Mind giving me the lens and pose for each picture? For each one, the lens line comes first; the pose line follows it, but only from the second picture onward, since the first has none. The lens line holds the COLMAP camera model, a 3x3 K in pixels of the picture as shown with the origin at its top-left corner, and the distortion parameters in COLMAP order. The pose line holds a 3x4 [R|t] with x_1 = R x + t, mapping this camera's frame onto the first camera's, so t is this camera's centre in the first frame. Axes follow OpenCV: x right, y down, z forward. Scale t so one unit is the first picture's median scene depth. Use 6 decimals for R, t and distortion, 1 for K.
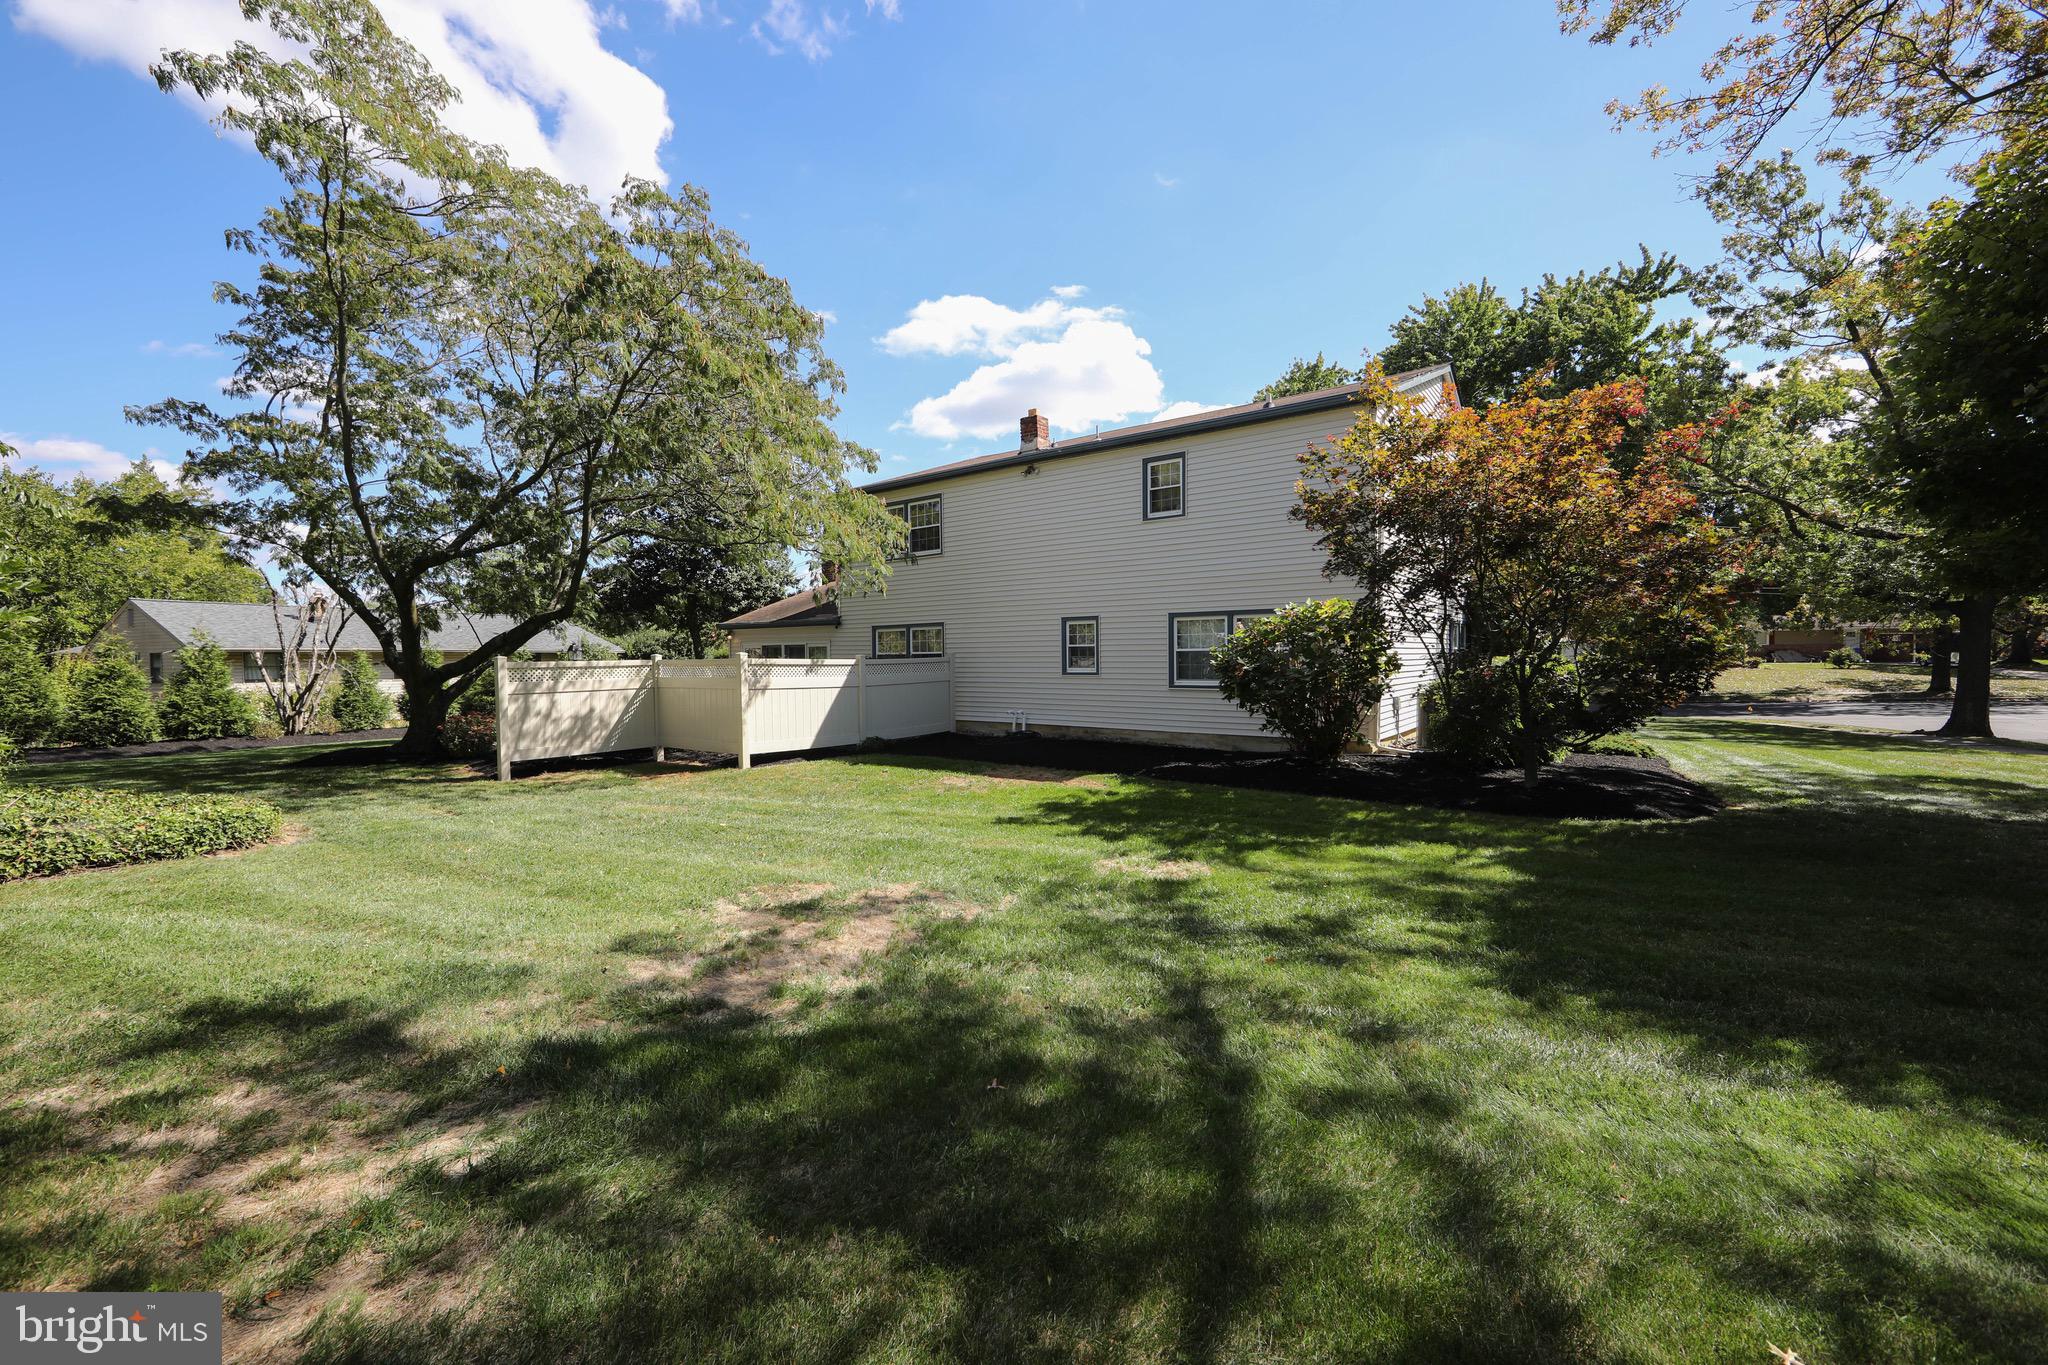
lens RADIAL K [[806.6, 0, 1024.2], [0, 806.6, 672.0], [0, 0, 1]] dist [-0.010343, -0.000153]
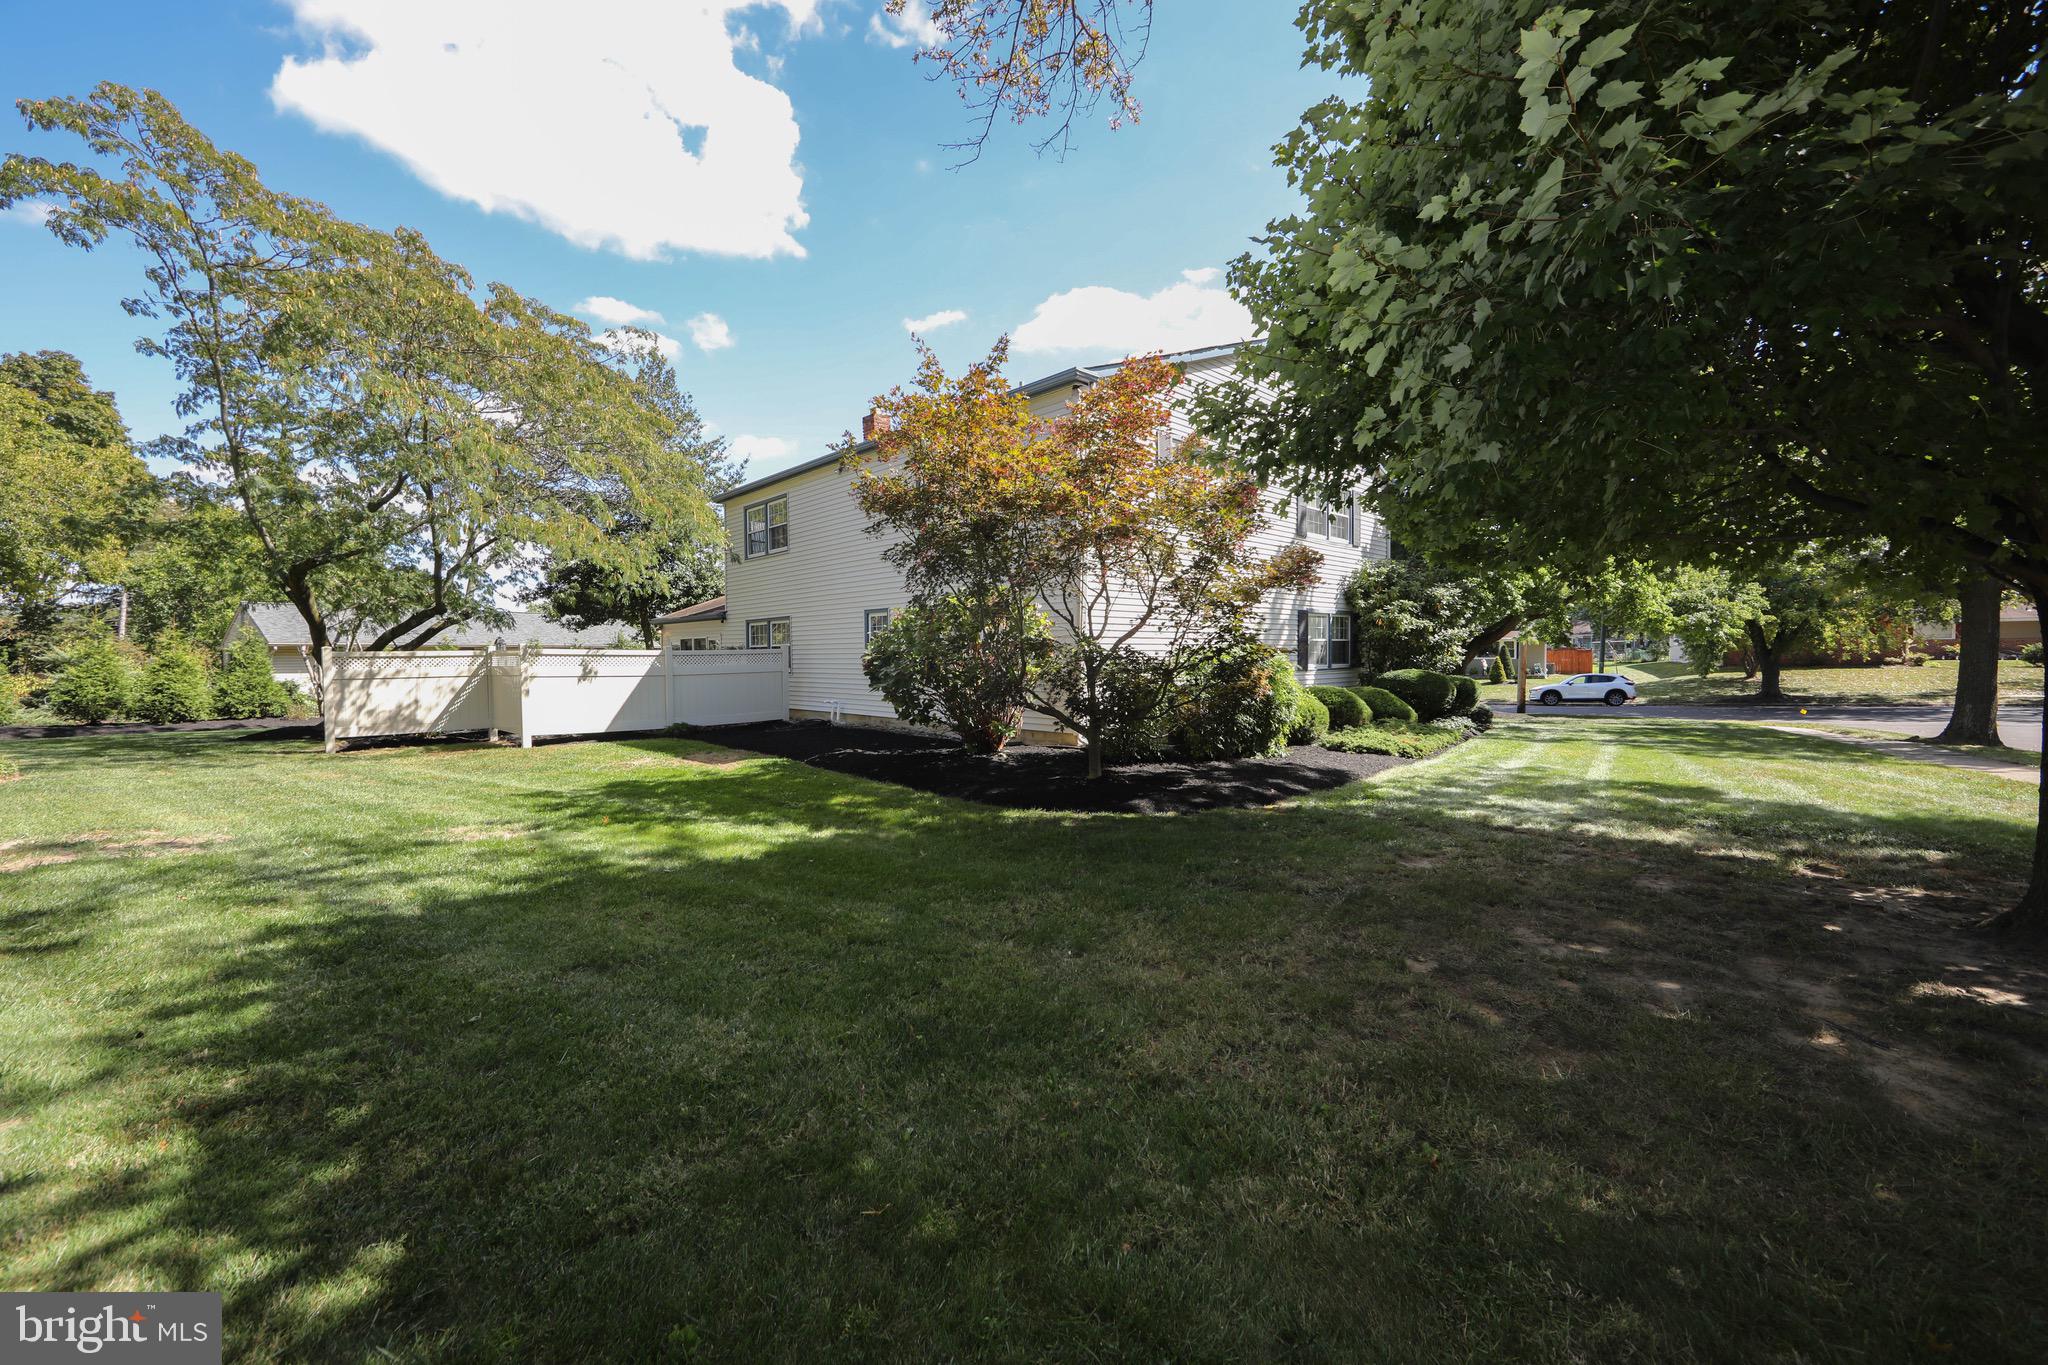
lens RADIAL K [[806.6, 0, 1025.2], [0, 806.6, 695.0], [0, 0, 1]] dist [-0.010343, -0.000153]
pose [[0.986670, 0.009390, -0.162465, 0.346880], [-0.003967, 0.999425, 0.033671, 0.003726], [0.162687, -0.032578, 0.986140, 0.010150]]
